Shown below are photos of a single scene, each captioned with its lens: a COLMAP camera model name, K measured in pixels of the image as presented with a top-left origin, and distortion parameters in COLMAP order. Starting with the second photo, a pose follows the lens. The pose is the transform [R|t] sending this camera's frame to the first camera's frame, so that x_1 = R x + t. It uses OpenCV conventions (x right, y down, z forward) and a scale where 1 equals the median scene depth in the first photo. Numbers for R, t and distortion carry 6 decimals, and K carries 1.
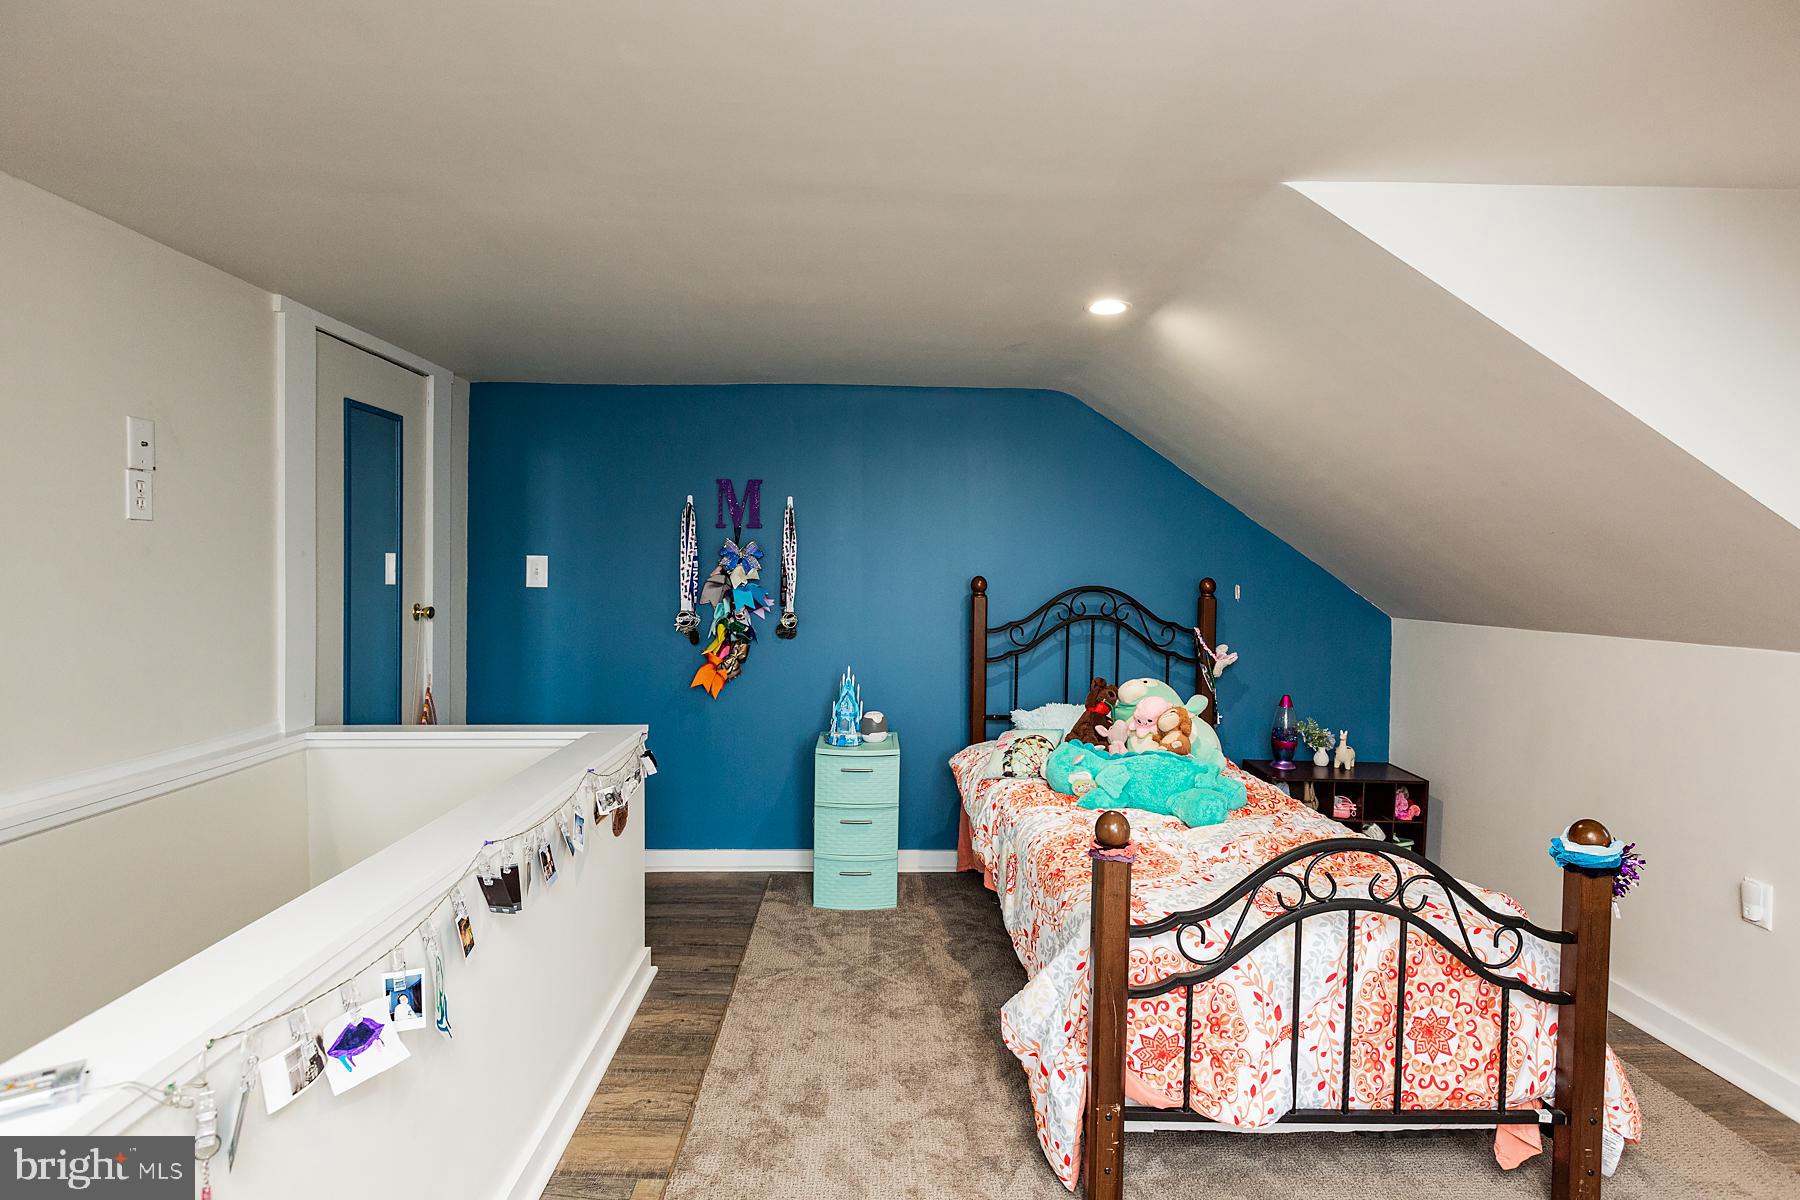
lens RADIAL K [[891.4, 0, 909.1], [0, 891.4, 593.6], [0, 0, 1]] dist [-0.002085, -0.000360]
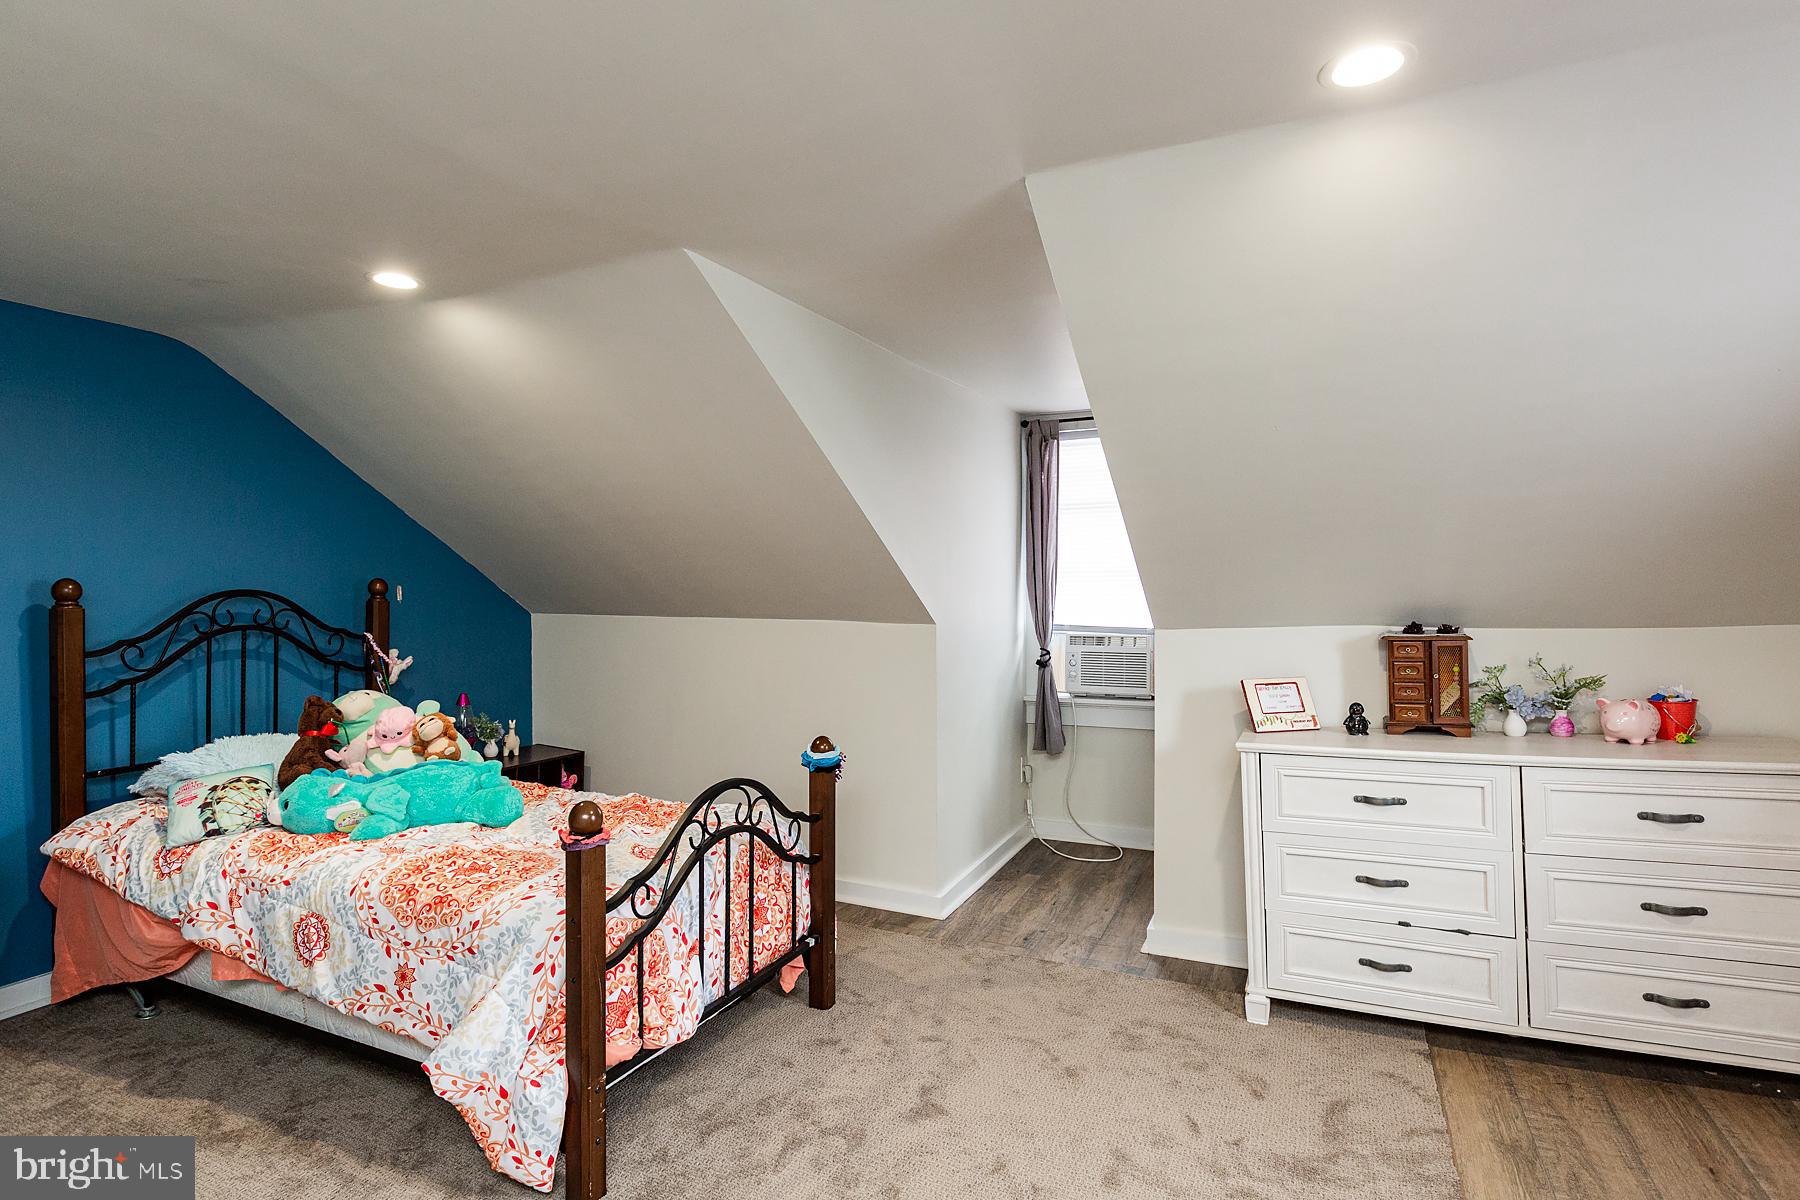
lens RADIAL K [[895.8, 0, 900.0], [0, 895.8, 600.0], [0, 0, 1]] dist [0.001373, 0.000273]
pose [[0.458562, -0.029315, 0.888179, -0.505203], [0.022117, 0.999523, 0.021571, -0.006455], [-0.888387, 0.009752, 0.458991, 0.178444]]
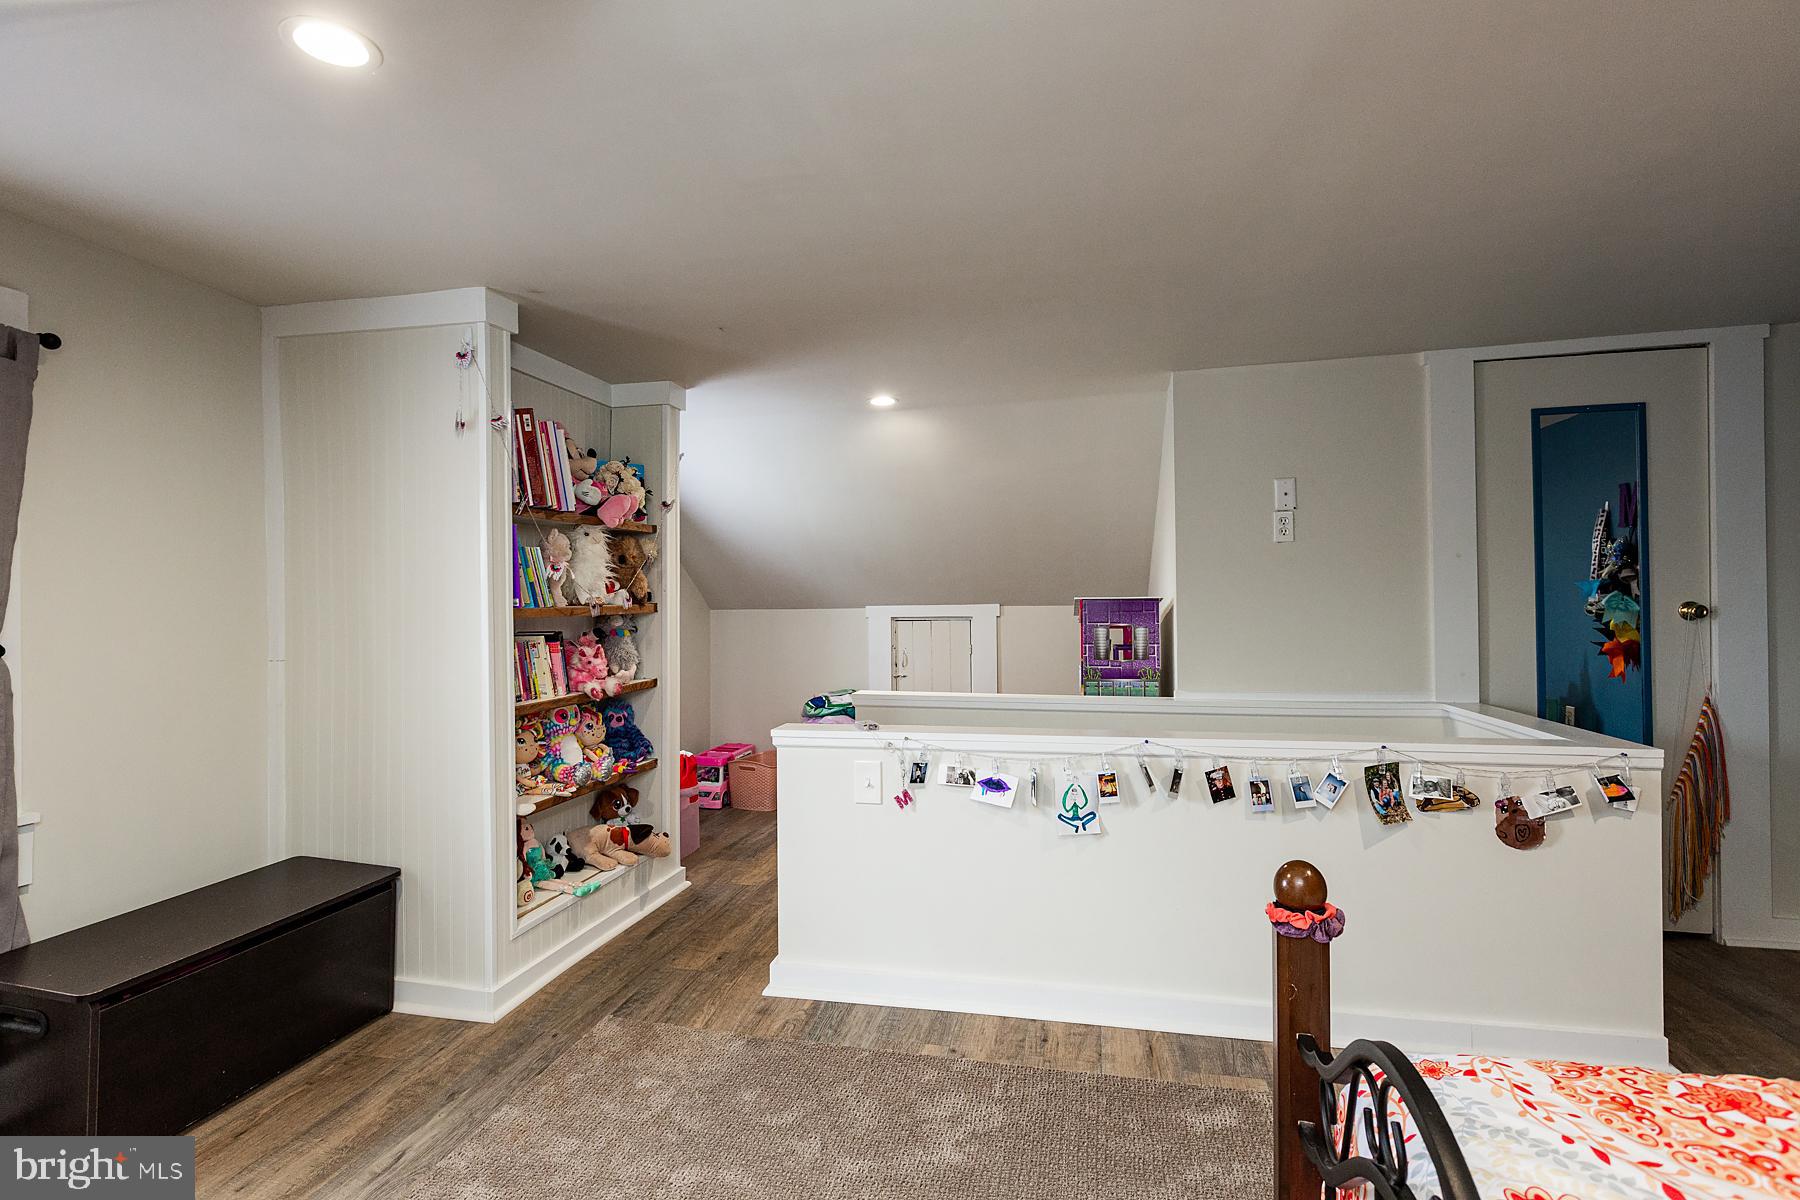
lens RADIAL K [[895.8, 0, 900.0], [0, 895.8, 600.0], [0, 0, 1]] dist [0.001373, 0.000273]
pose [[-0.259721, -0.007333, -0.965656, 0.960719], [-0.010062, 0.999937, -0.004887, 0.039708], [0.965631, 0.008447, -0.259778, 0.838404]]
